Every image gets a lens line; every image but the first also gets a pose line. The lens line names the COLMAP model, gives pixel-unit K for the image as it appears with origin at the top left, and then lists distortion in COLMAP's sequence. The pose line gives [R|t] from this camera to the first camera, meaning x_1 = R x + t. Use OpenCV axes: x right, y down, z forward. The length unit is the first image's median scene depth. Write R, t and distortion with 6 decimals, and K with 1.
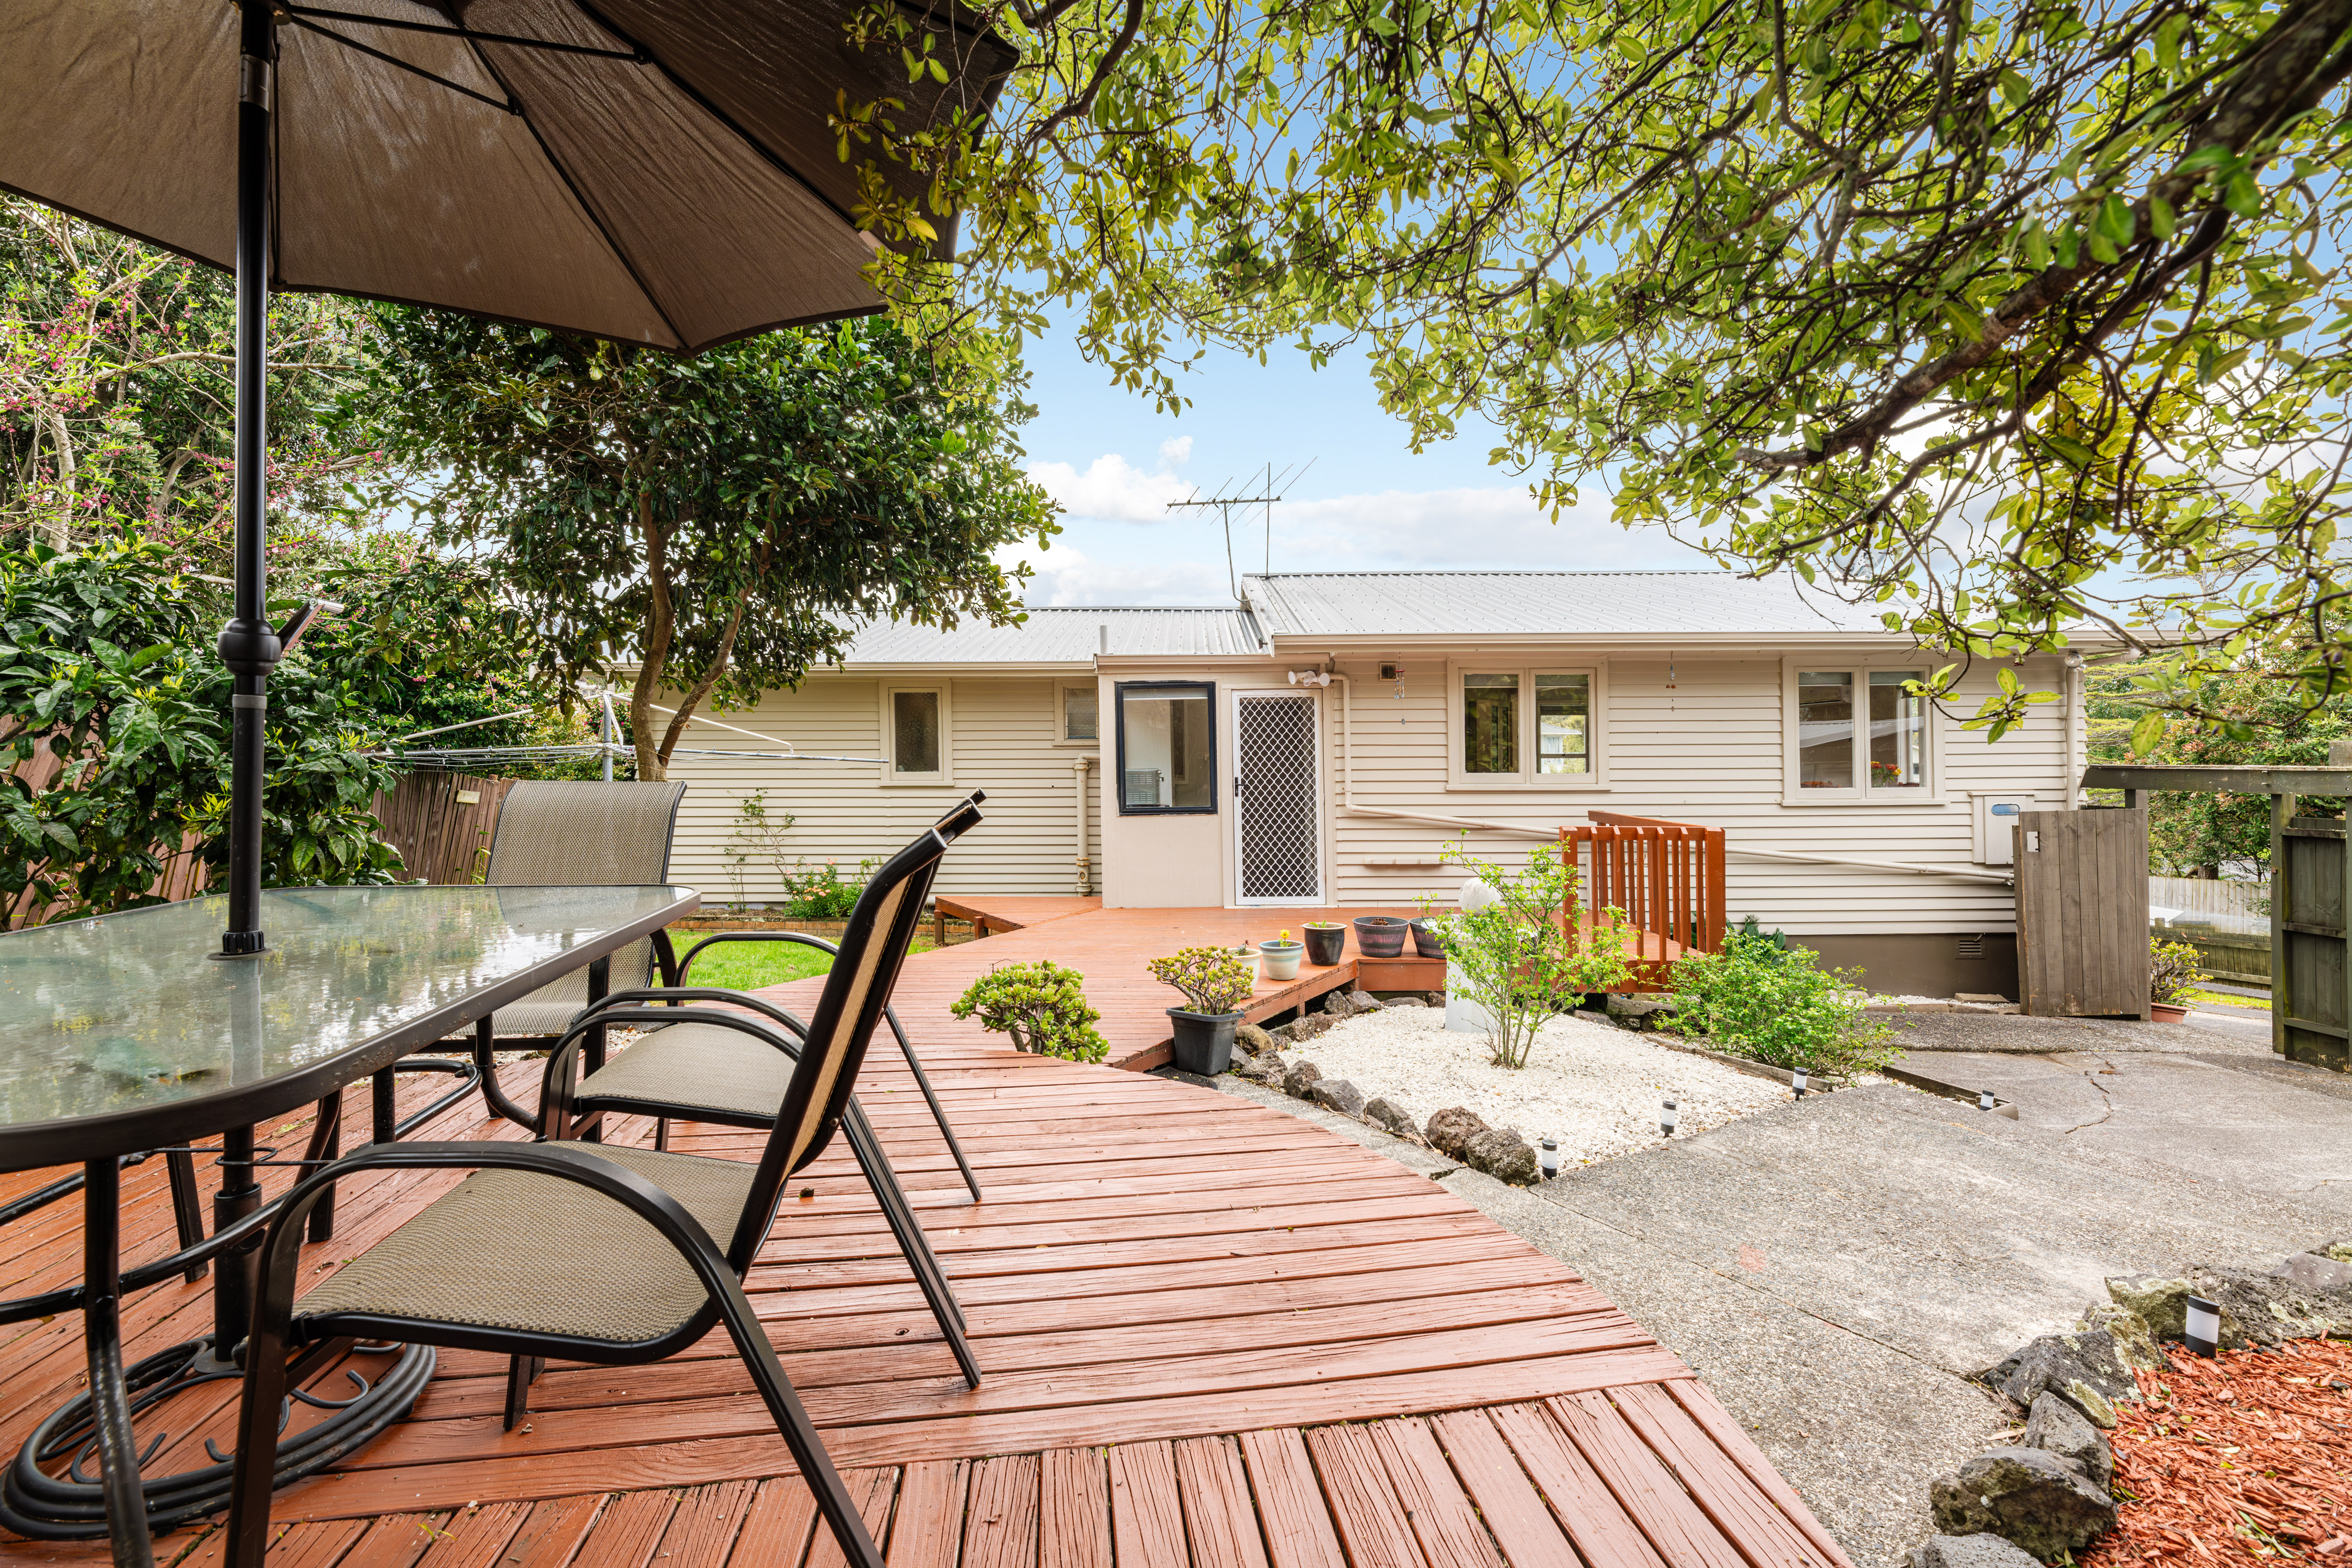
lens RADIAL K [[925.0, 0, 1177.3], [0, 925.0, 777.4], [0, 0, 1]] dist [-0.000478, -0.000526]
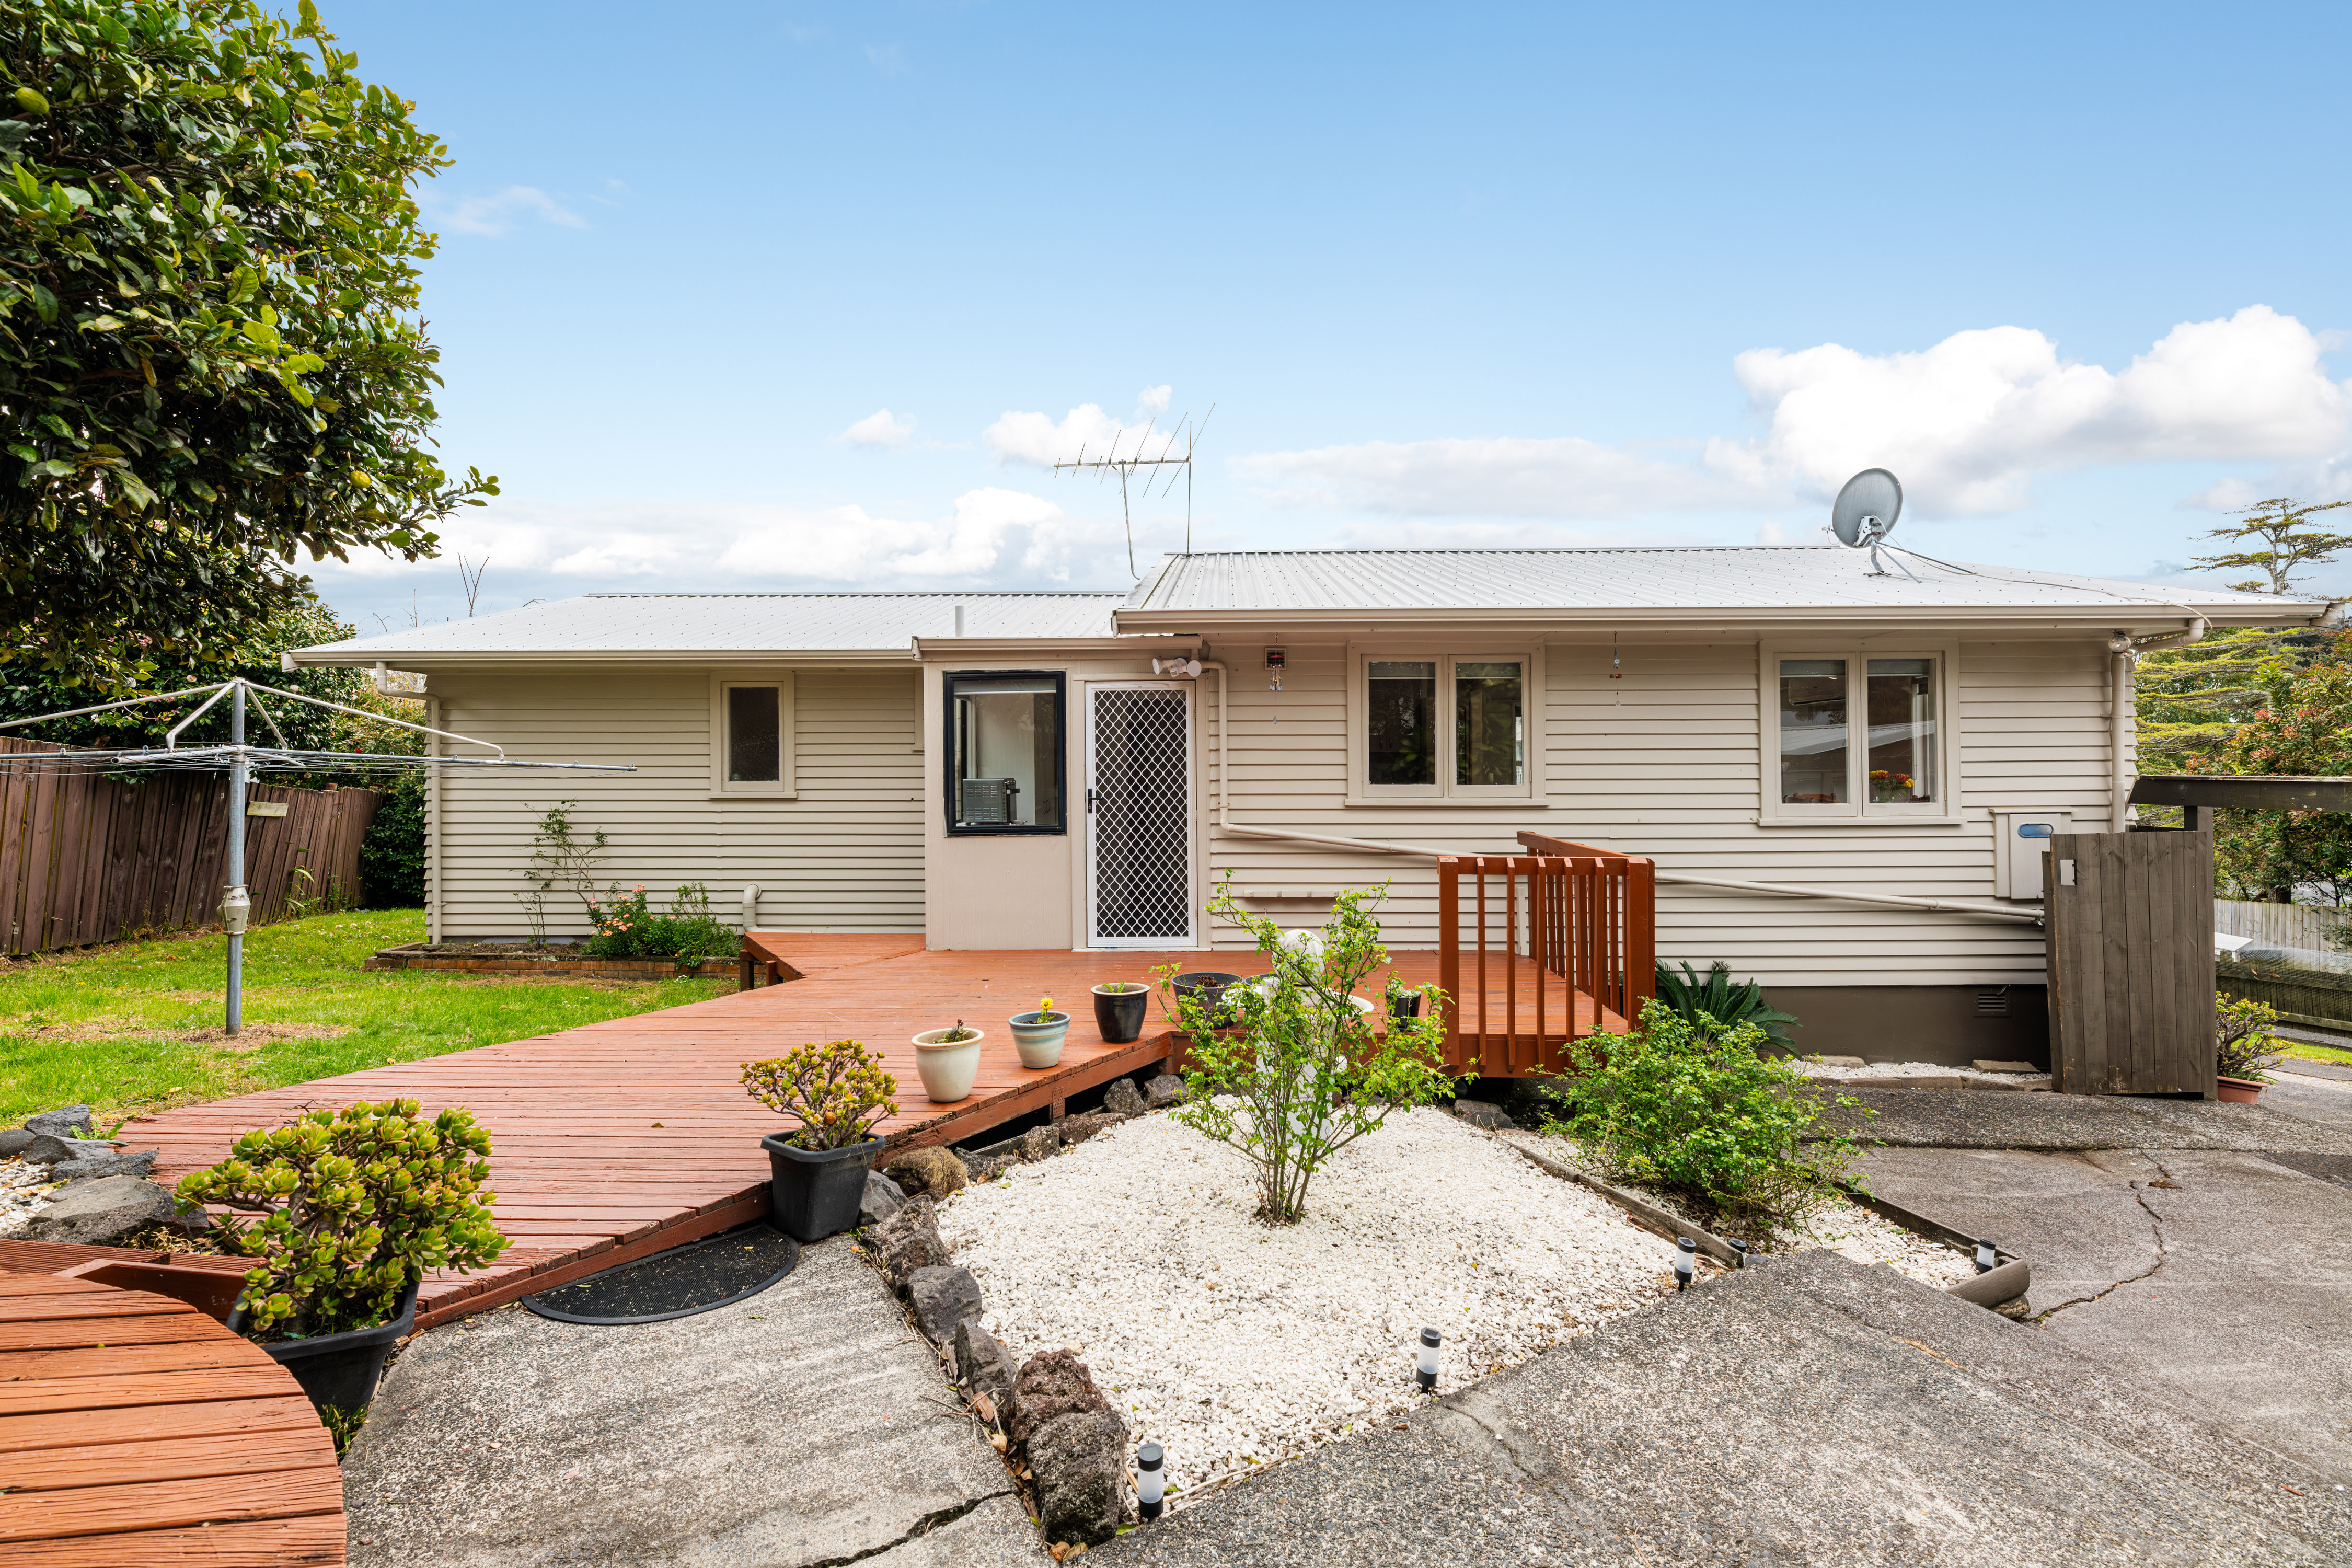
lens RADIAL K [[988.8, 0, 1176.0], [0, 988.8, 784.0], [0, 0, 1]] dist [-0.001663, -0.000133]
pose [[0.999999, 0.001348, 0.000830, 0.143836], [-0.001346, 0.999997, -0.001950, -0.003189], [-0.000833, 0.001949, 0.999998, 0.138417]]
